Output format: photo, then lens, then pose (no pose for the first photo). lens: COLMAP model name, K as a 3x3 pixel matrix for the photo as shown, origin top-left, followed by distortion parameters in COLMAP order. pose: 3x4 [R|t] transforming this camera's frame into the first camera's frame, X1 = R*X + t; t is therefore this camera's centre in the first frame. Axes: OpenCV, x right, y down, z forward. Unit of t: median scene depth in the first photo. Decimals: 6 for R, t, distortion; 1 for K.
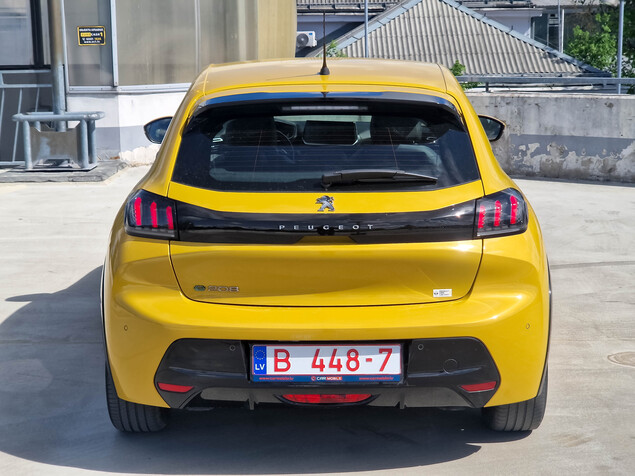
lens RADIAL K [[1251.5, 0, 320.8], [0, 1251.5, 239.3], [0, 0, 1]] dist [0.171284, 0.000000]
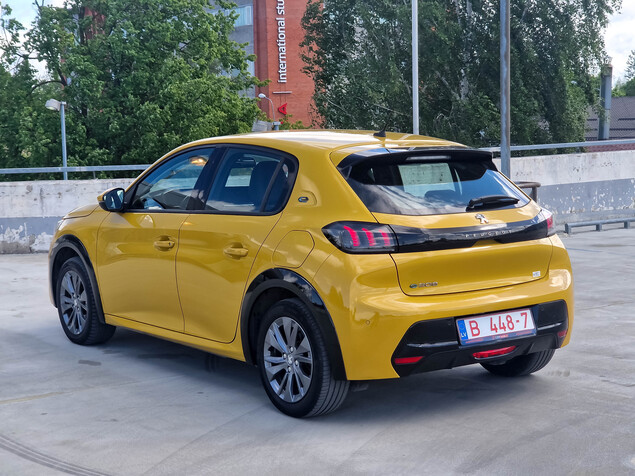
lens RADIAL K [[1251.5, 0, 311.8], [0, 1251.5, 243.8], [0, 0, 1]] dist [0.171284, 0.000000]
pose [[0.812617, -0.072514, 0.578269, -0.986388], [0.123693, 0.991083, -0.049540, 0.048155], [-0.569521, 0.111785, 0.814341, -0.073636]]
